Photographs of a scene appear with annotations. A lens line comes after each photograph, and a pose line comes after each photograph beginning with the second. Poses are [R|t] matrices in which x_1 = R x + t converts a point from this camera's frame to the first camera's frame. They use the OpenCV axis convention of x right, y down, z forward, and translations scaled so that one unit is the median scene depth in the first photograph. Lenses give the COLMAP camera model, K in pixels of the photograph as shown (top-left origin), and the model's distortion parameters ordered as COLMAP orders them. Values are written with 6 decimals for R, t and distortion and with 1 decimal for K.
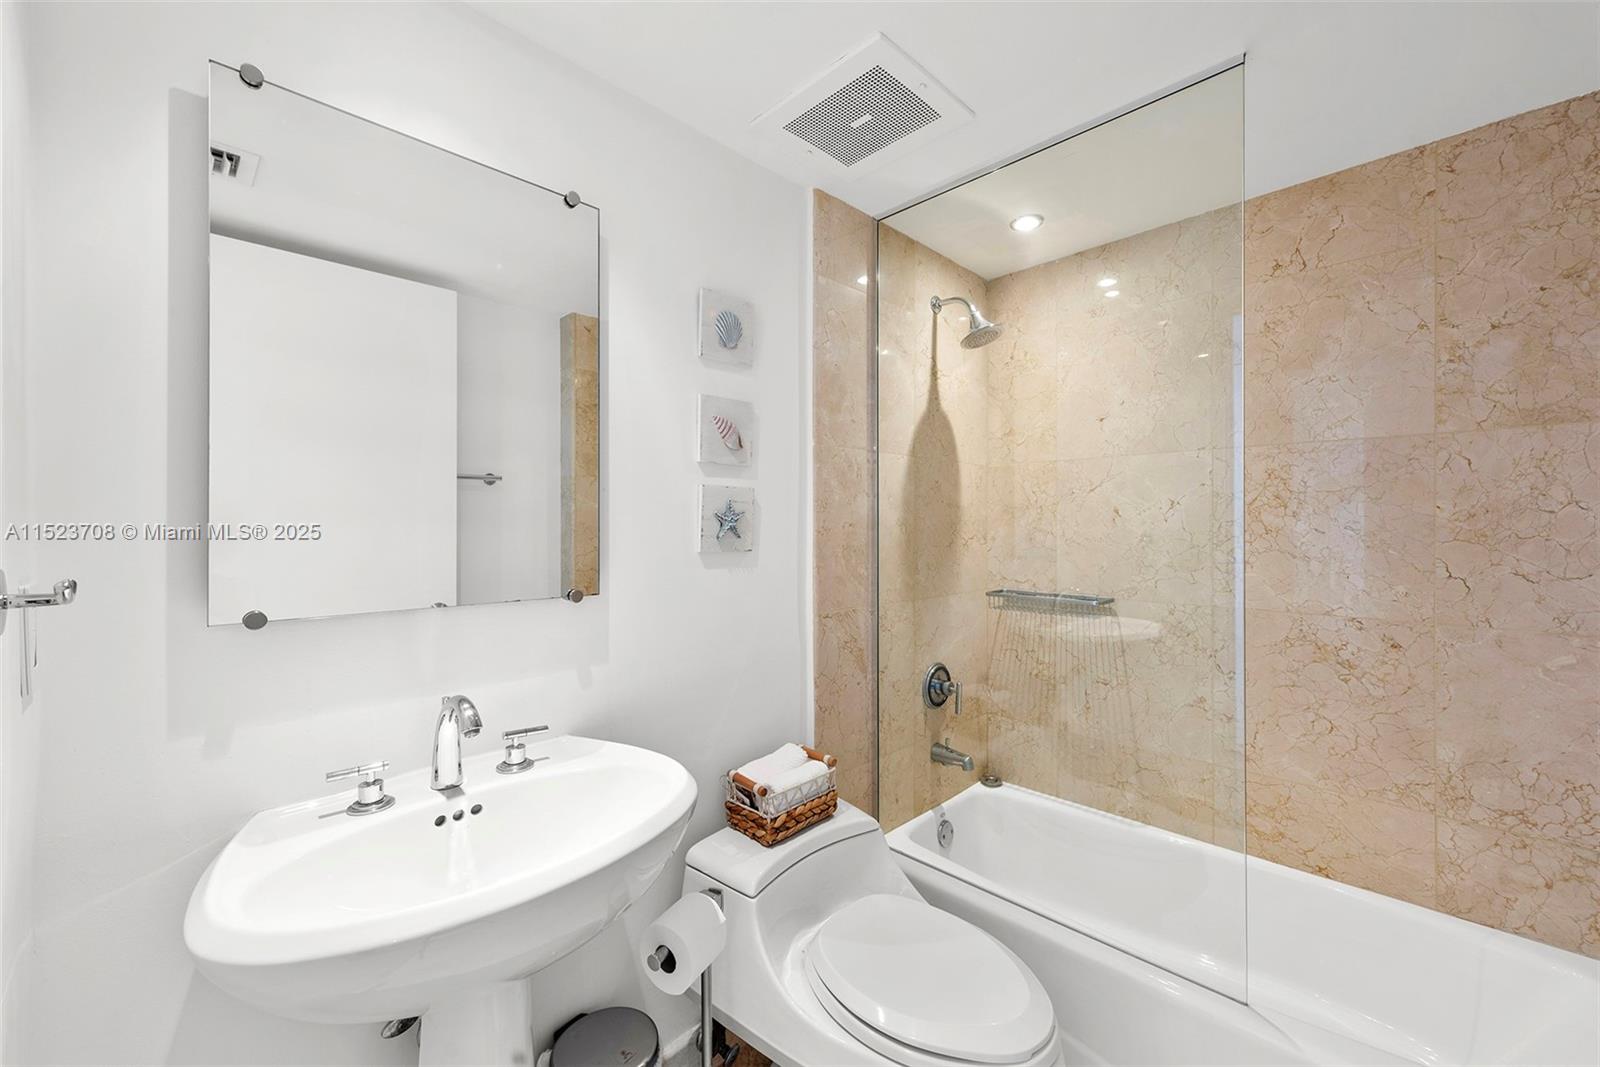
lens RADIAL K [[644.1, 0, 800.0], [0, 644.1, 533.5], [0, 0, 1]] dist [-0.000001, 0.000165]
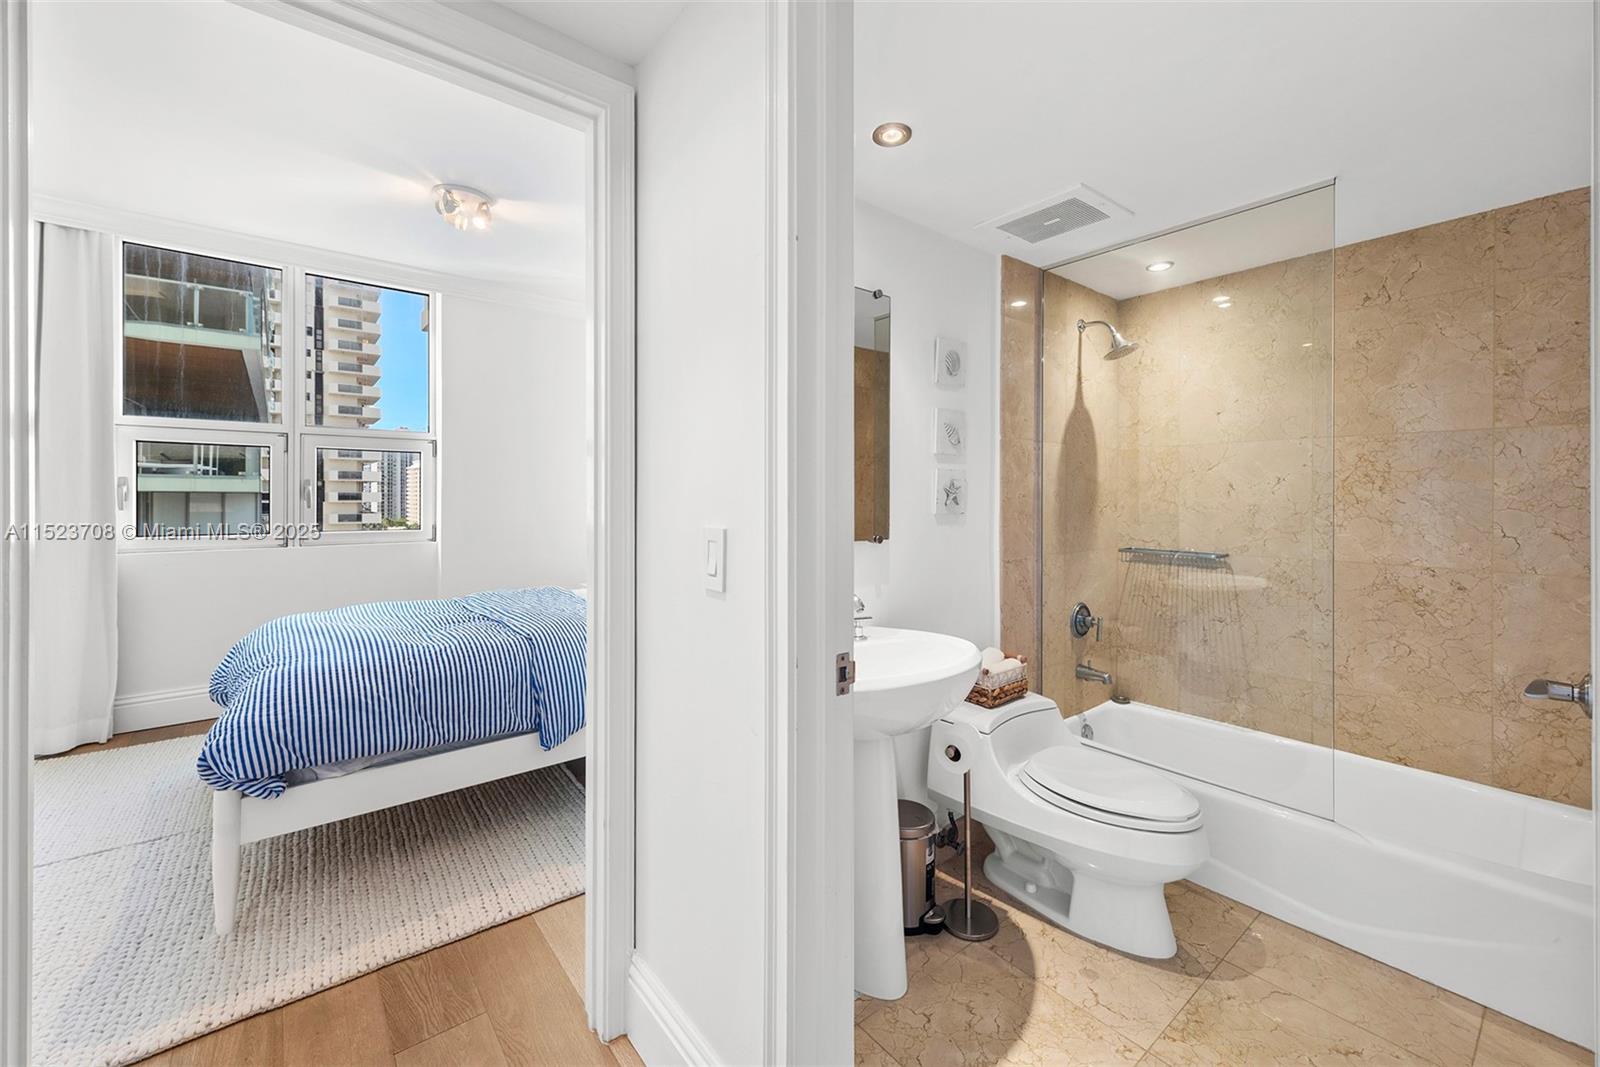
lens RADIAL K [[640.9, 0, 791.2], [0, 640.9, 503.6], [0, 0, 1]] dist [0.000341, -0.000527]
pose [[0.992664, 0.004412, -0.120824, -0.257603], [-0.004409, 0.999990, 0.000289, 0.005076], [0.120824, 0.000246, 0.992674, -0.428278]]
